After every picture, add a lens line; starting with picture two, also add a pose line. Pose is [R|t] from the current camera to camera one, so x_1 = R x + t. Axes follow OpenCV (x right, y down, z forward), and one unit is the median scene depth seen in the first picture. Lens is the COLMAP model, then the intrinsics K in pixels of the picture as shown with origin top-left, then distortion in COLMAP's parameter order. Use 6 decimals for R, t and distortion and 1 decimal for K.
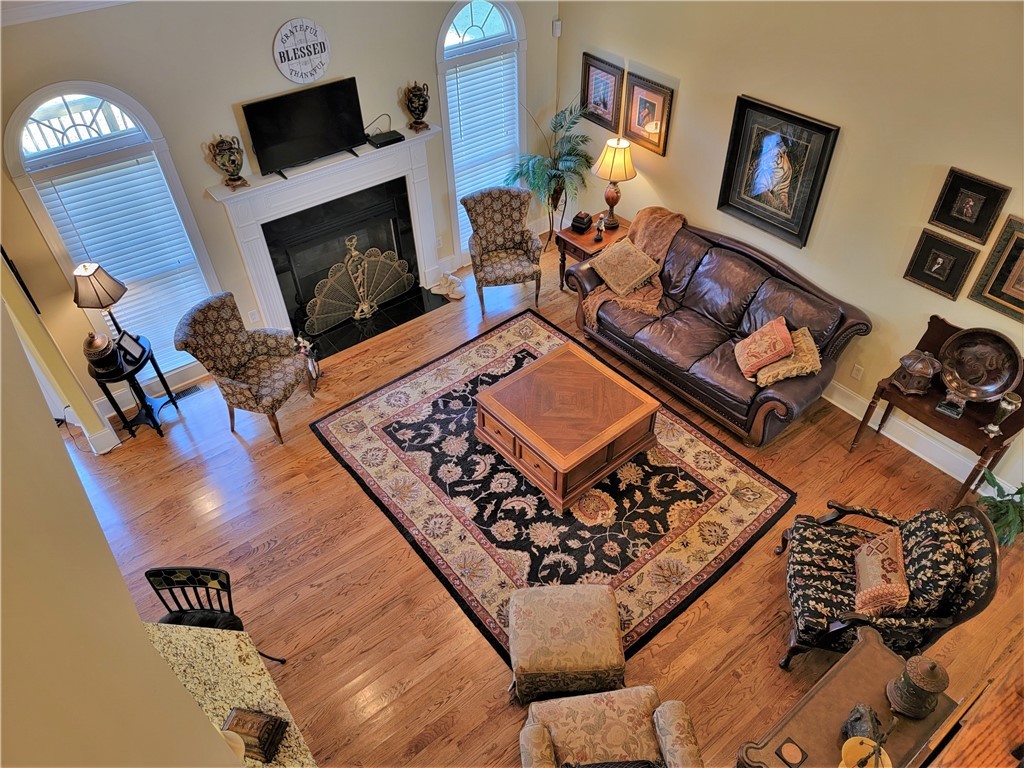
lens RADIAL K [[703.3, 0, 508.9], [0, 703.3, 386.2], [0, 0, 1]] dist [0.072520, -0.003421]
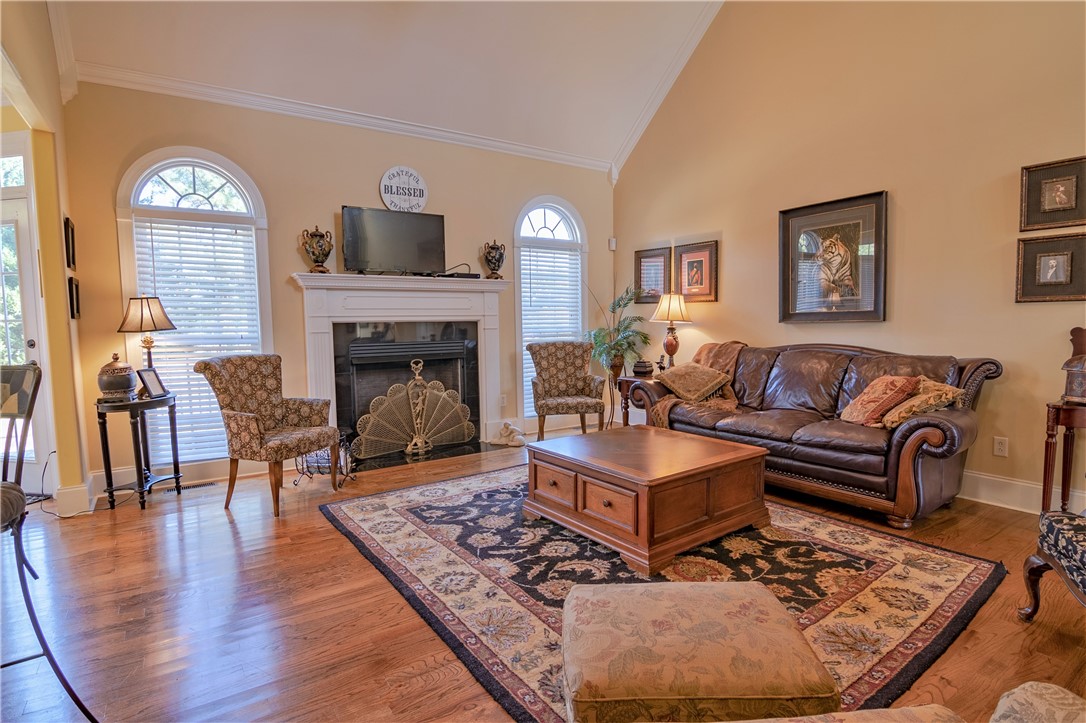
lens RADIAL K [[549.3, 0, 540.8], [0, 549.3, 363.4], [0, 0, 1]] dist [-0.001810, -0.013407]
pose [[0.998044, 0.014759, -0.060744, 0.004287], [-0.049134, 0.785946, -0.616340, 0.325171], [0.038645, 0.618119, 0.785134, 0.458550]]
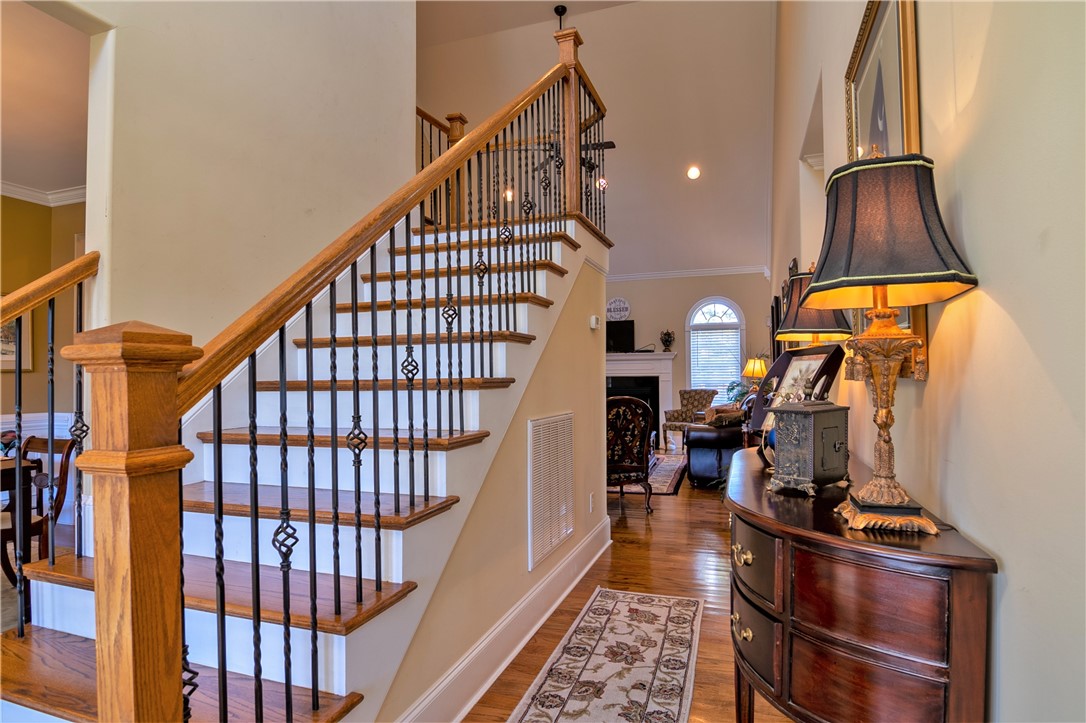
lens RADIAL K [[566.5, 0, 552.6], [0, 566.5, 367.8], [0, 0, 1]] dist [-0.001436, -0.014565]
pose [[0.549041, 0.008409, -0.835753, 1.161040], [-0.565399, 0.740160, -0.363987, 0.479915], [0.615531, 0.672378, 0.411133, 0.225959]]
